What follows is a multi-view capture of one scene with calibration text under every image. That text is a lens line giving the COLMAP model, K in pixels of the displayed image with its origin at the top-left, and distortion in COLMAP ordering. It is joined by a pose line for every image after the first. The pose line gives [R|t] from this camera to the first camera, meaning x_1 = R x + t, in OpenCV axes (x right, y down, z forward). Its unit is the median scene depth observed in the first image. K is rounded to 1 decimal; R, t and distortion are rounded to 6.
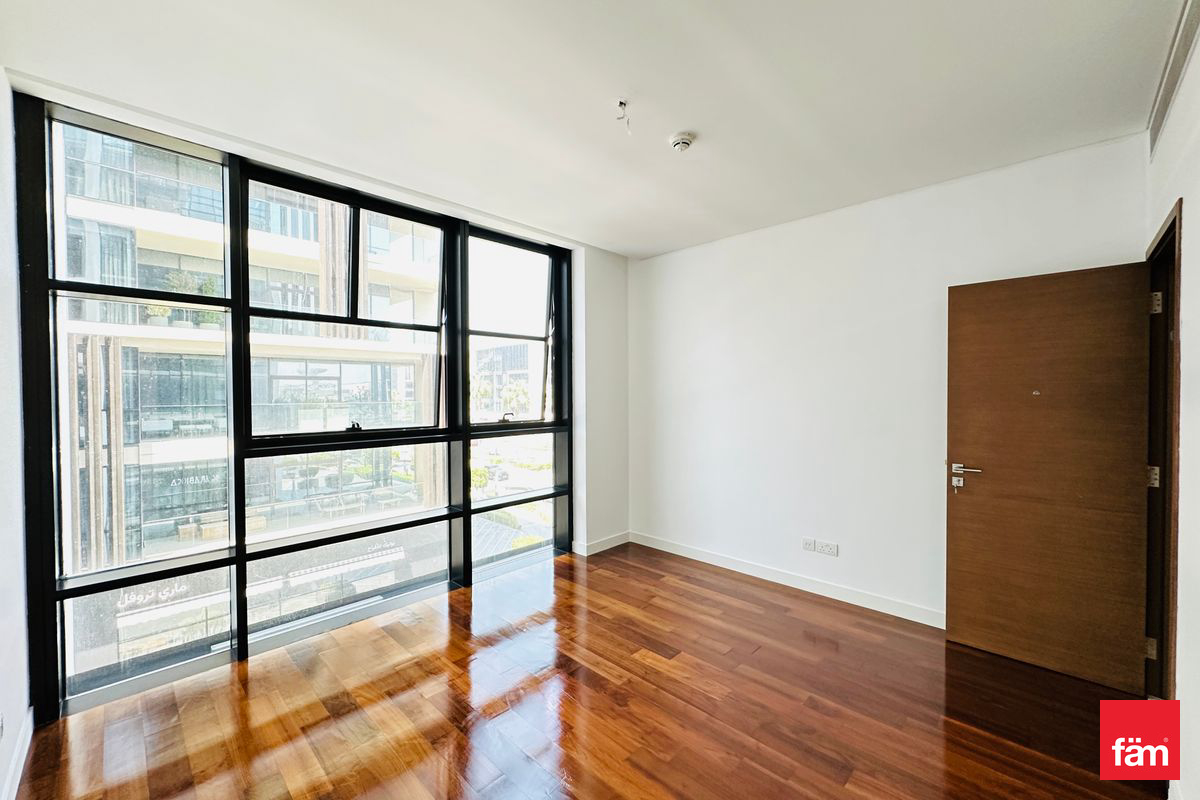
lens RADIAL K [[478.5, 0, 605.3], [0, 478.5, 400.5], [0, 0, 1]] dist [0.000982, -0.000464]
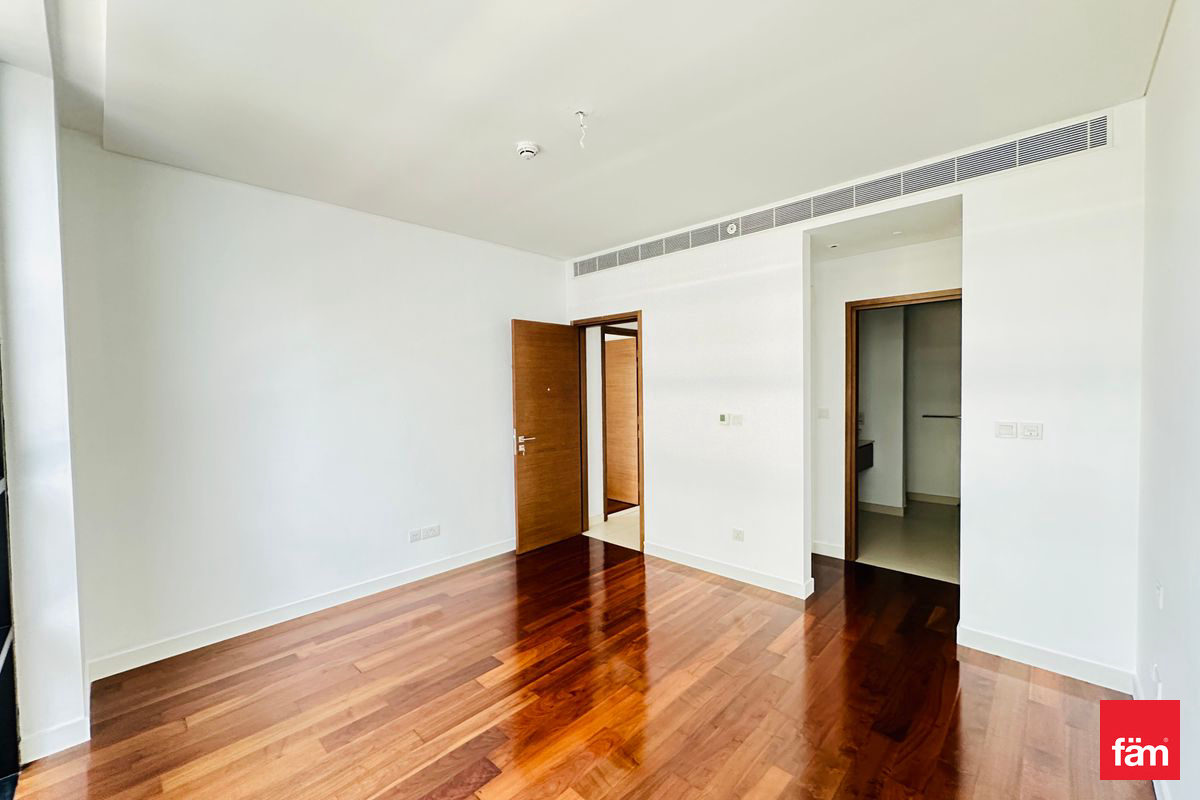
lens RADIAL K [[478.5, 0, 597.1], [0, 478.5, 401.9], [0, 0, 1]] dist [0.000982, -0.000464]
pose [[0.003644, -0.027673, 0.999610, -0.651018], [0.030791, 0.999146, 0.027547, -0.009492], [-0.999519, 0.030679, 0.004493, 0.622766]]
